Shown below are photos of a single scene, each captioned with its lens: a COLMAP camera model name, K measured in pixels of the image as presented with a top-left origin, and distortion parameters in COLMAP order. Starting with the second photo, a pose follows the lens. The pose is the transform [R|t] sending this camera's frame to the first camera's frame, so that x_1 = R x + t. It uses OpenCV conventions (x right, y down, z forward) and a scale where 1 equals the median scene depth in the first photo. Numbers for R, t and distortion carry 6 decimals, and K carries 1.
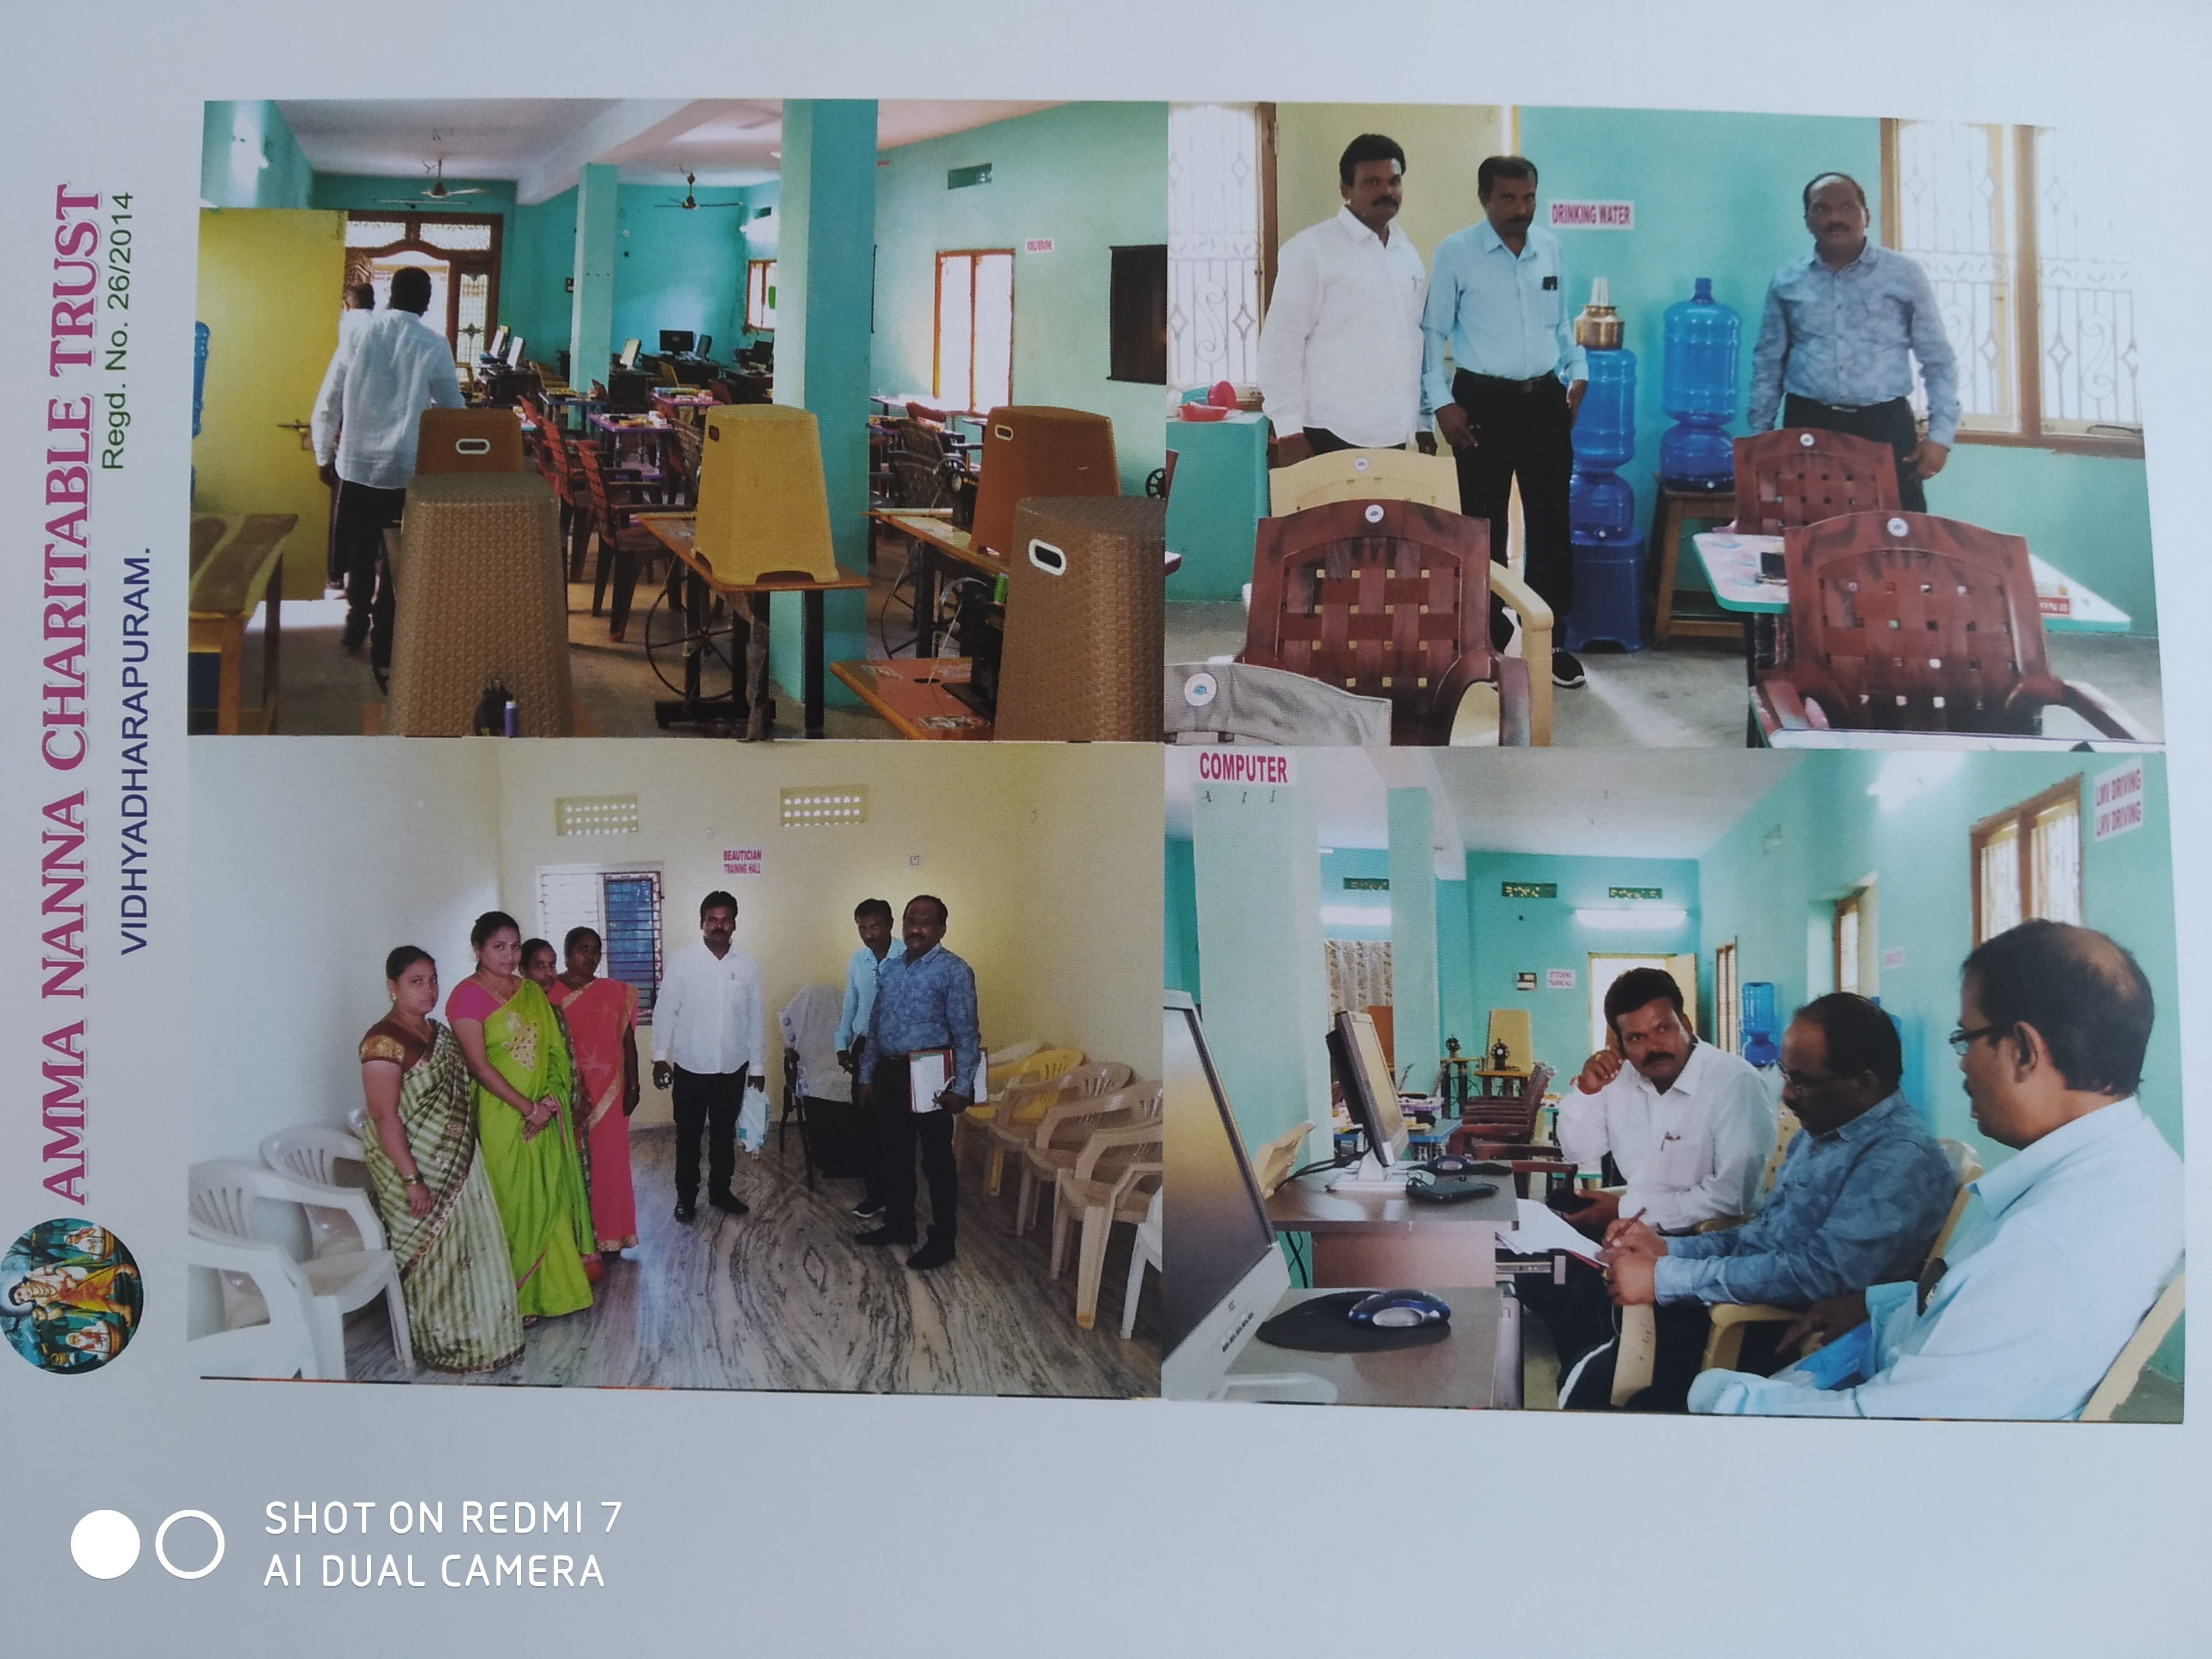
lens RADIAL K [[1718.4, 0, 1104.4], [0, 1718.4, 835.2], [0, 0, 1]] dist [-0.066024, -0.003421]
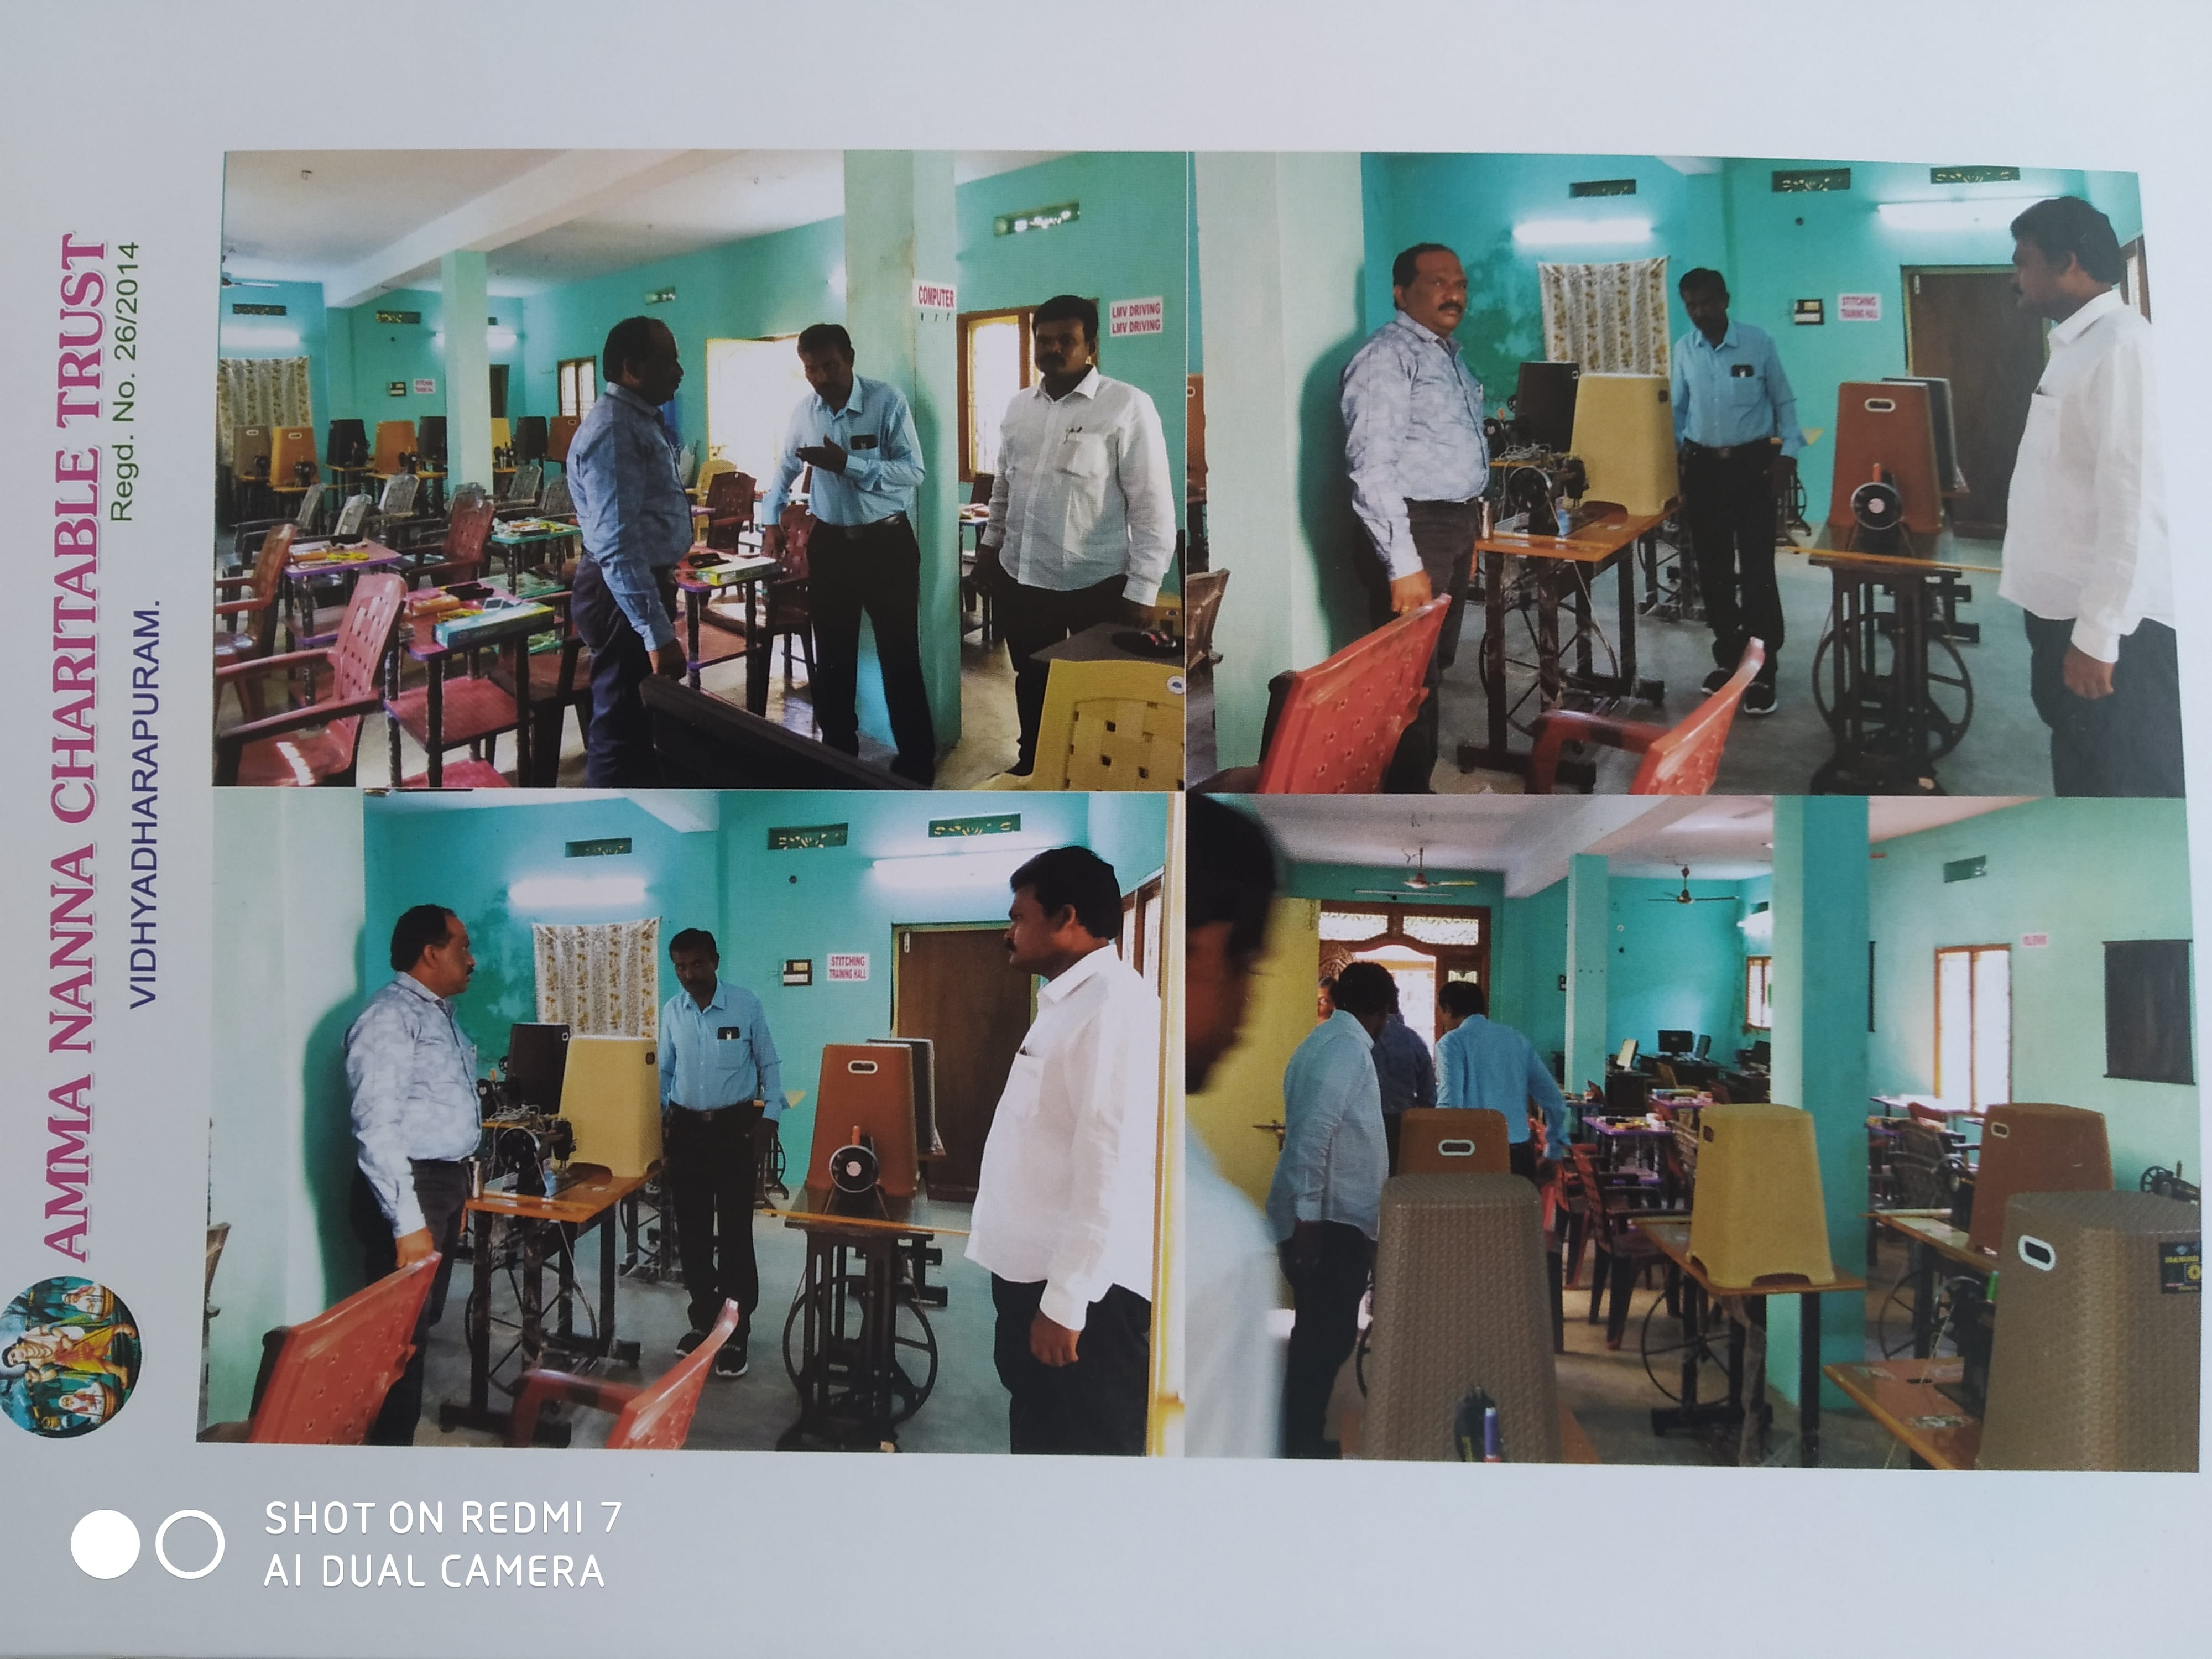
lens RADIAL K [[1718.4, 0, 1111.2], [0, 1718.4, 785.6], [0, 0, 1]] dist [-0.066024, -0.003421]
pose [[0.999970, -0.005472, 0.005517, -0.575335], [0.005755, 0.998589, -0.052795, -0.385234], [-0.005221, 0.052826, 0.998590, 0.024479]]
